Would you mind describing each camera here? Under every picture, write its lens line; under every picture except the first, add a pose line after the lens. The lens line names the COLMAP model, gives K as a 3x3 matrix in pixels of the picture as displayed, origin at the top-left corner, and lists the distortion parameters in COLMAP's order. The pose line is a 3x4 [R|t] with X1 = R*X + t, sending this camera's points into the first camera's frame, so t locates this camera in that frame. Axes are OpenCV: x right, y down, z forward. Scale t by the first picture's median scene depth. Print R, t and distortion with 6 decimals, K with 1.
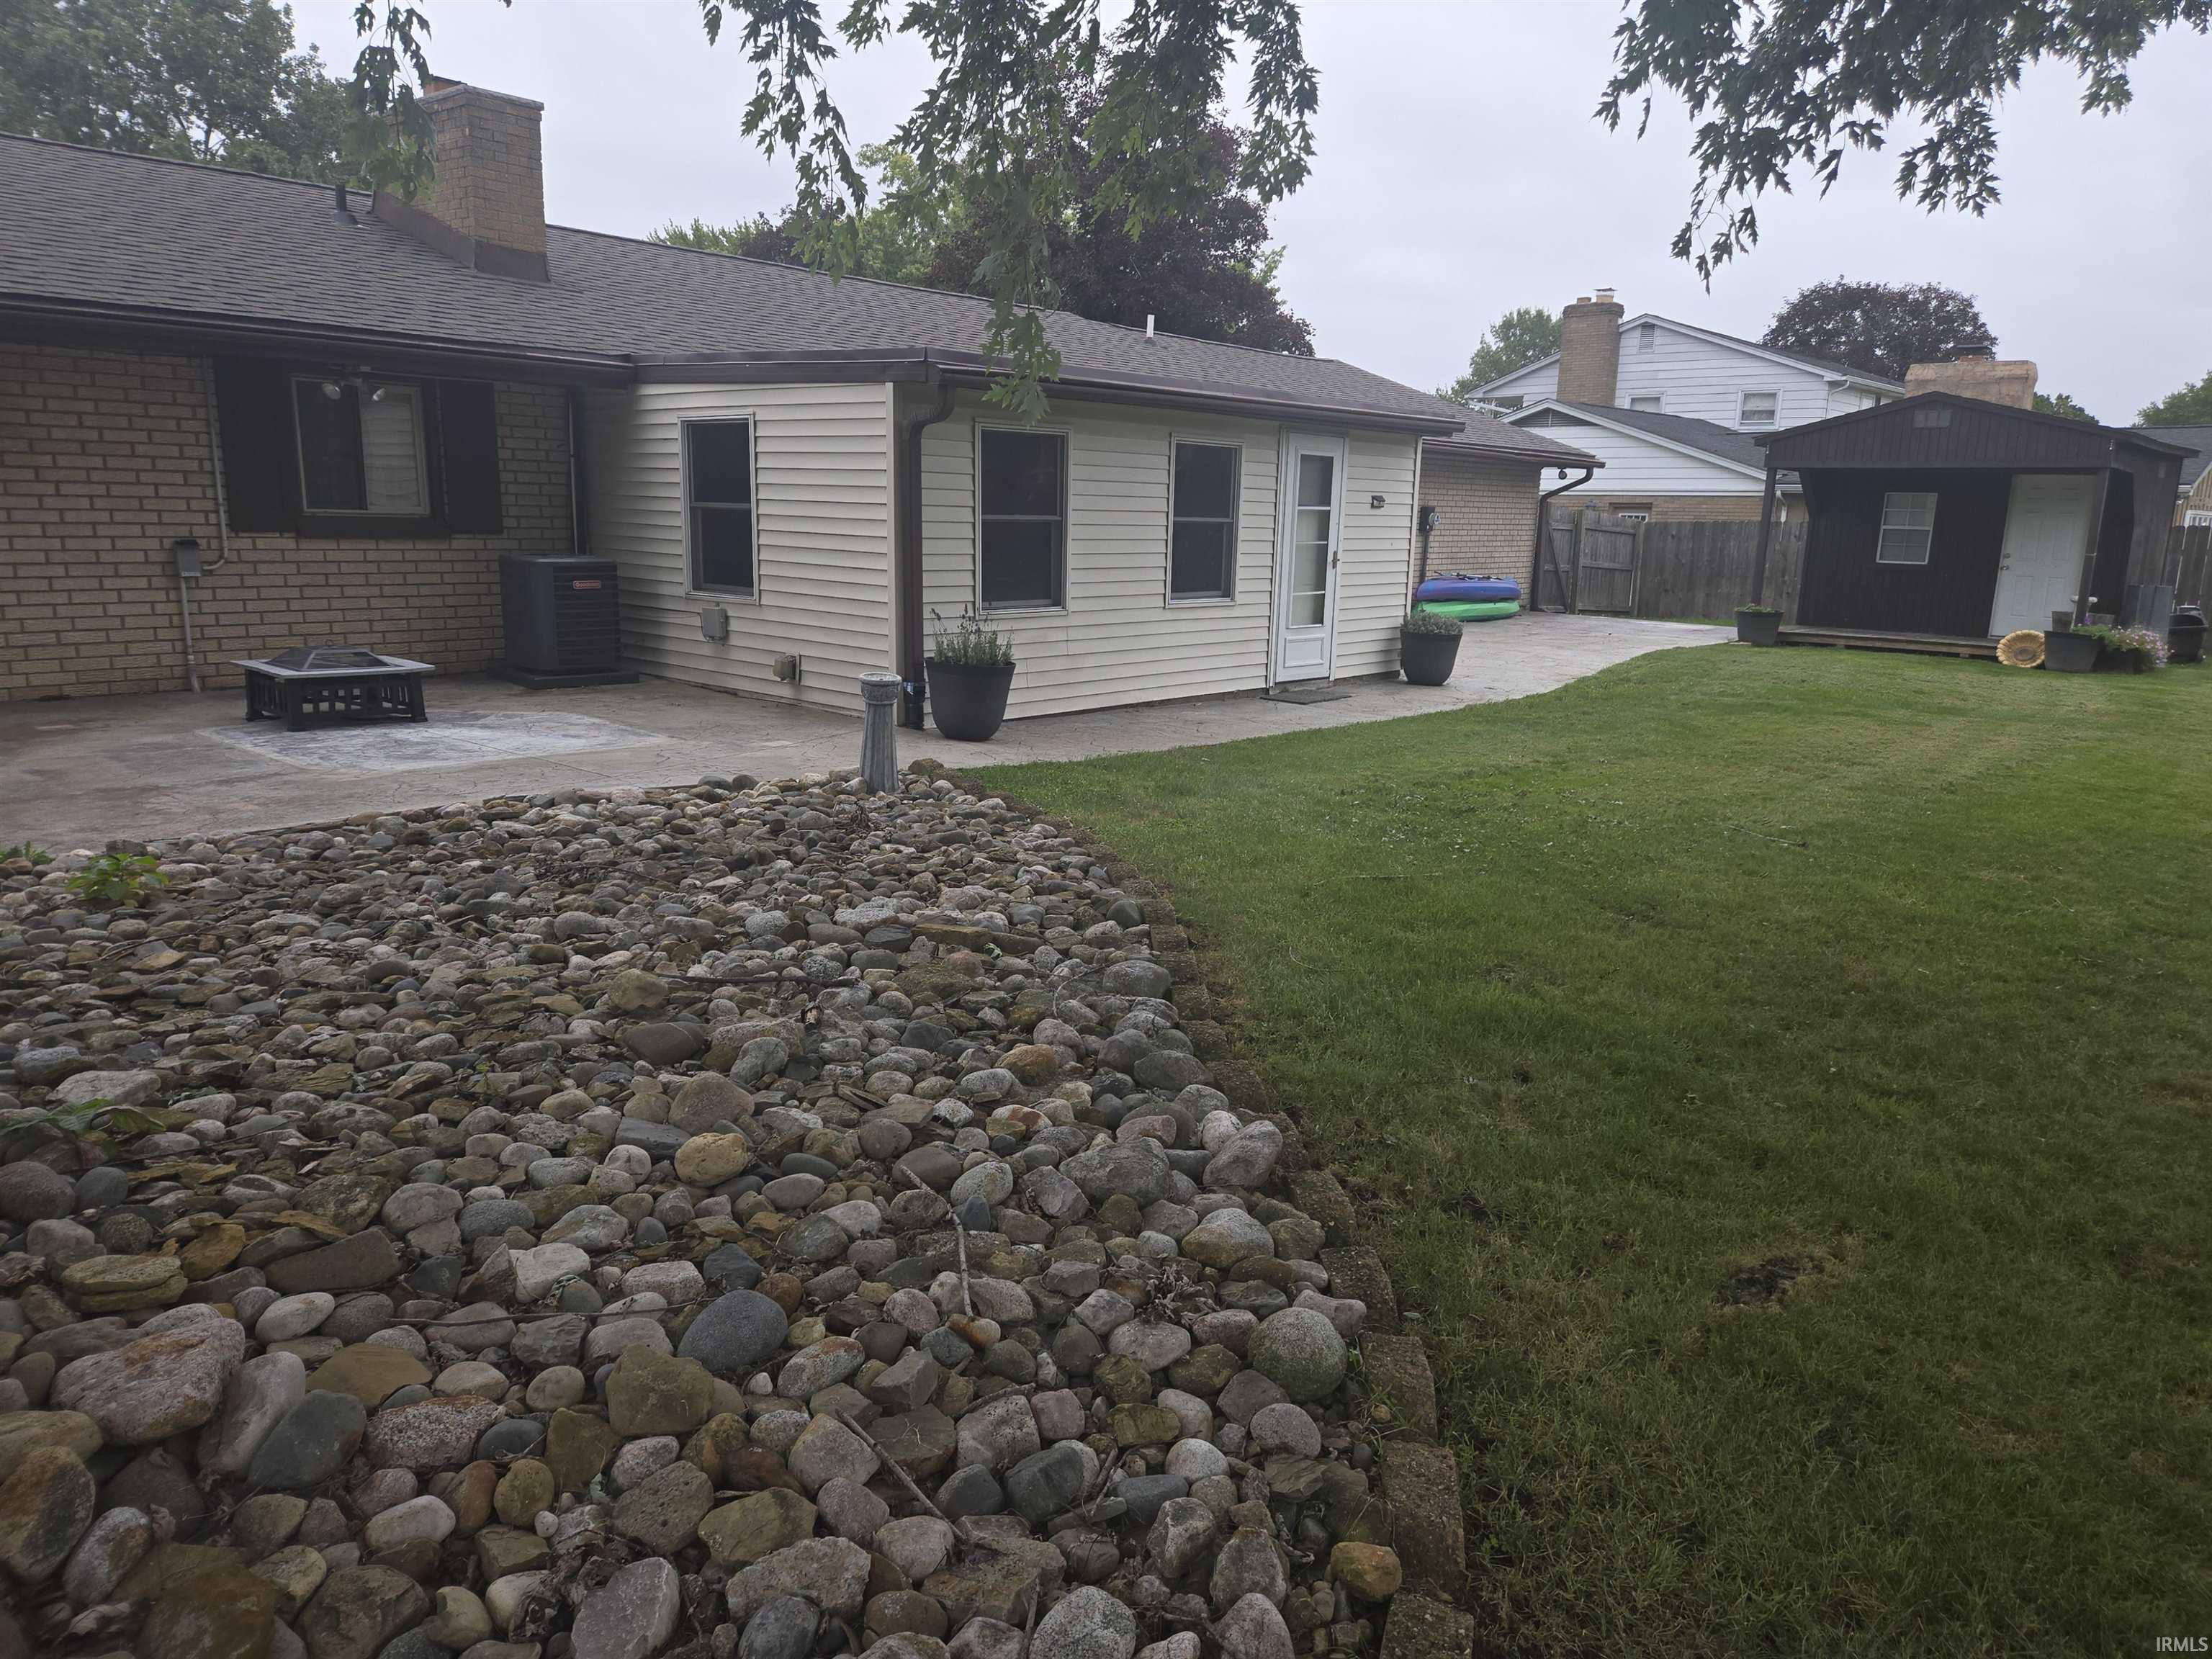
lens RADIAL K [[1492.3, 0, 1106.0], [0, 1492.3, 829.5], [0, 0, 1]] dist [0.083560, -0.077308]
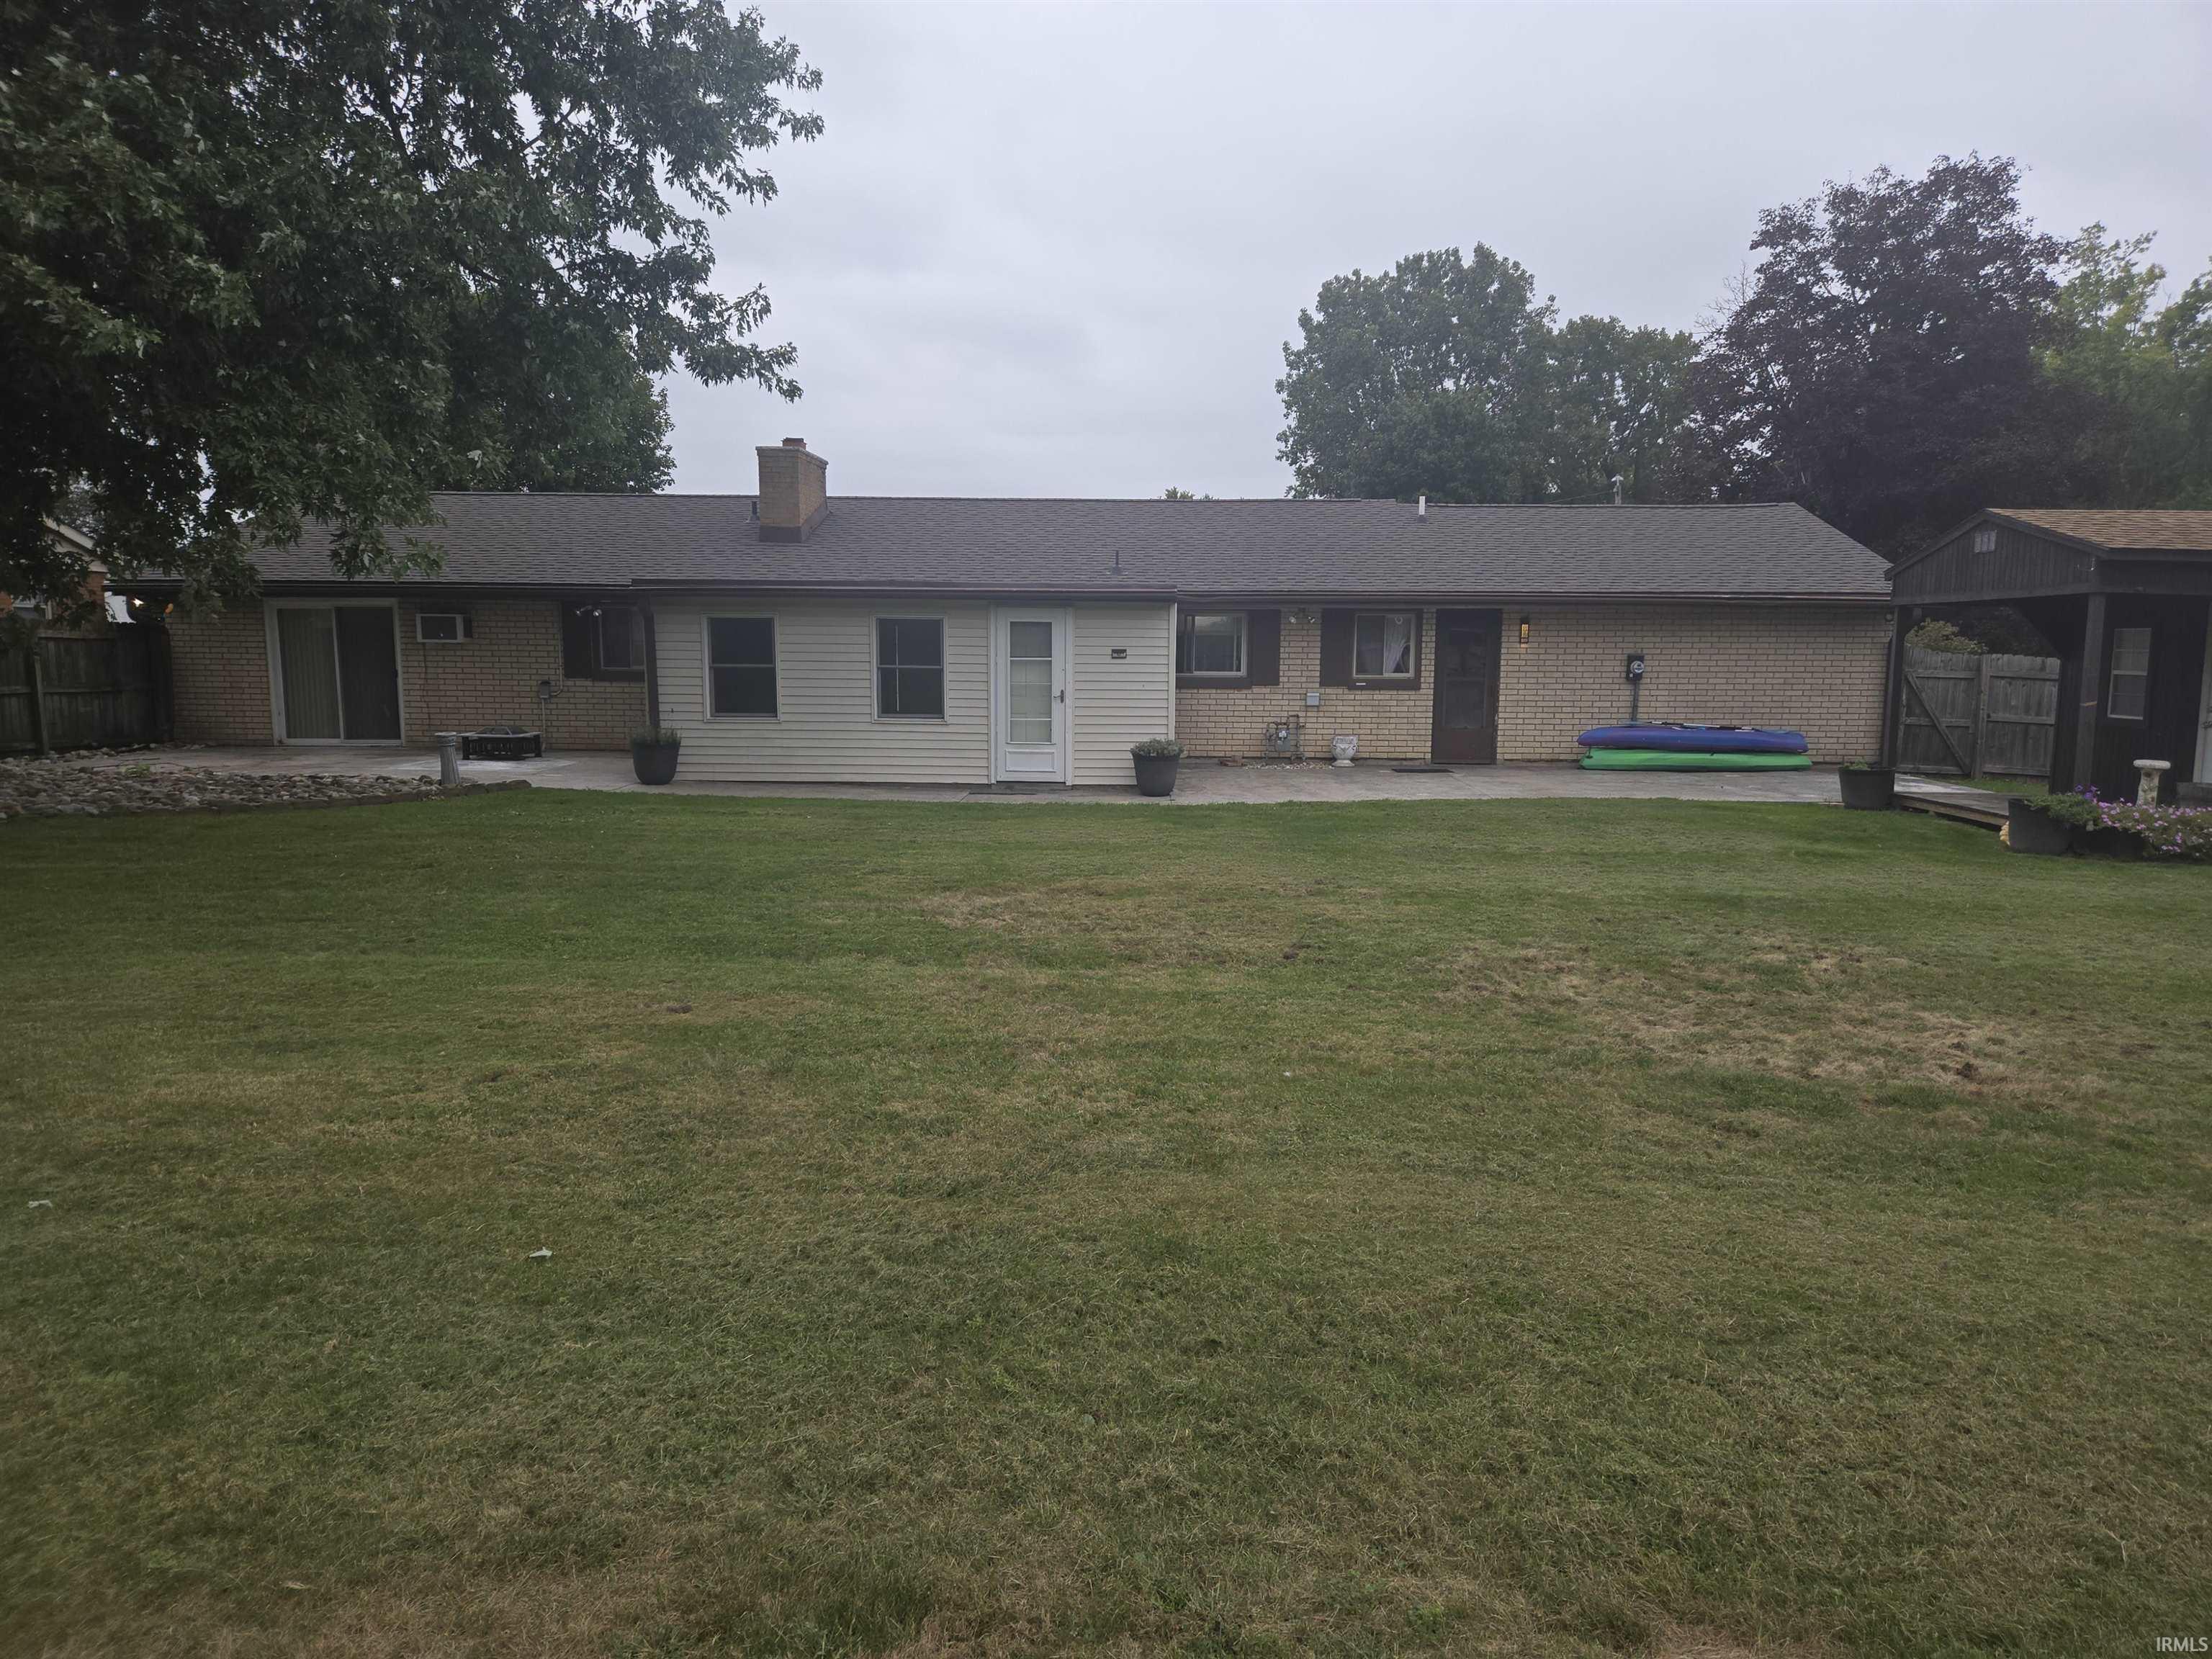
lens RADIAL K [[1492.3, 0, 1106.0], [0, 1492.3, 829.5], [0, 0, 1]] dist [0.083560, -0.077308]
pose [[0.595954, 0.074305, -0.799574, 0.841611], [-0.159930, 0.986745, -0.027503, -0.020300], [0.786932, 0.144266, 0.599938, 0.160624]]
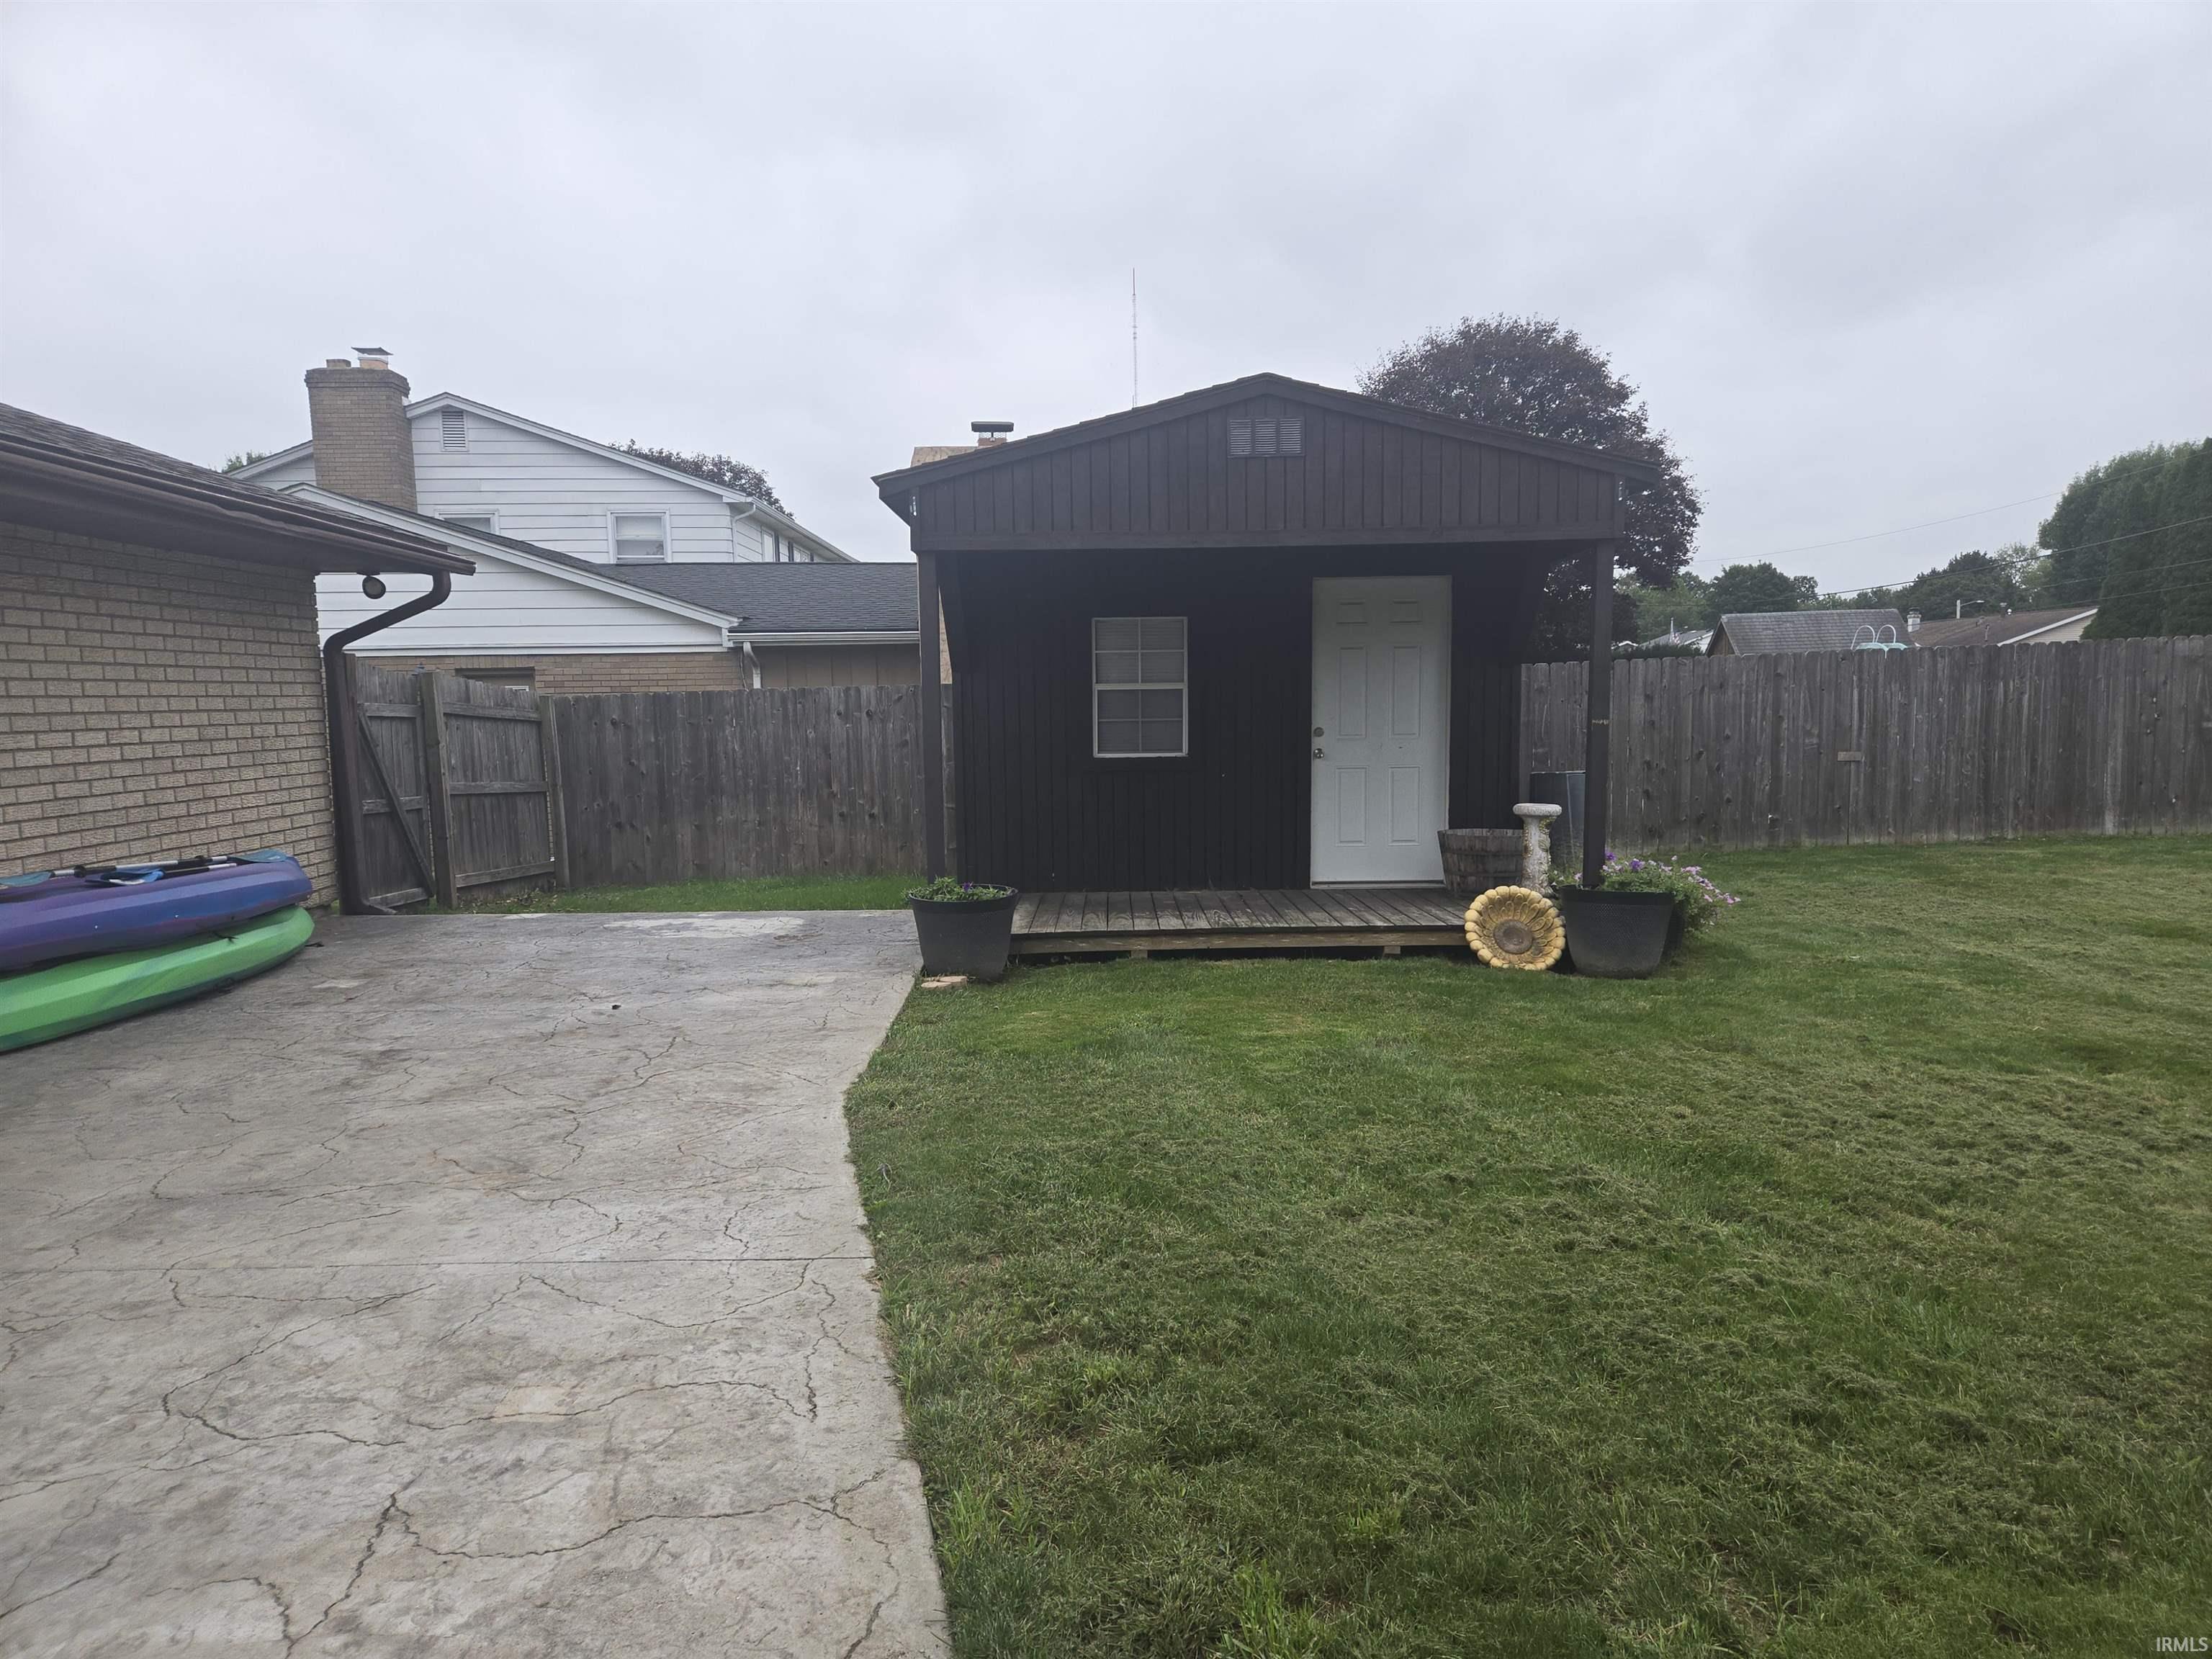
lens RADIAL K [[1492.3, 0, 1106.0], [0, 1492.3, 829.5], [0, 0, 1]] dist [0.083560, -0.077308]
pose [[0.728562, -0.098160, 0.677911, 0.186103], [0.178611, 0.982665, -0.049669, -0.131460], [-0.661284, 0.157269, 0.733465, 0.663348]]
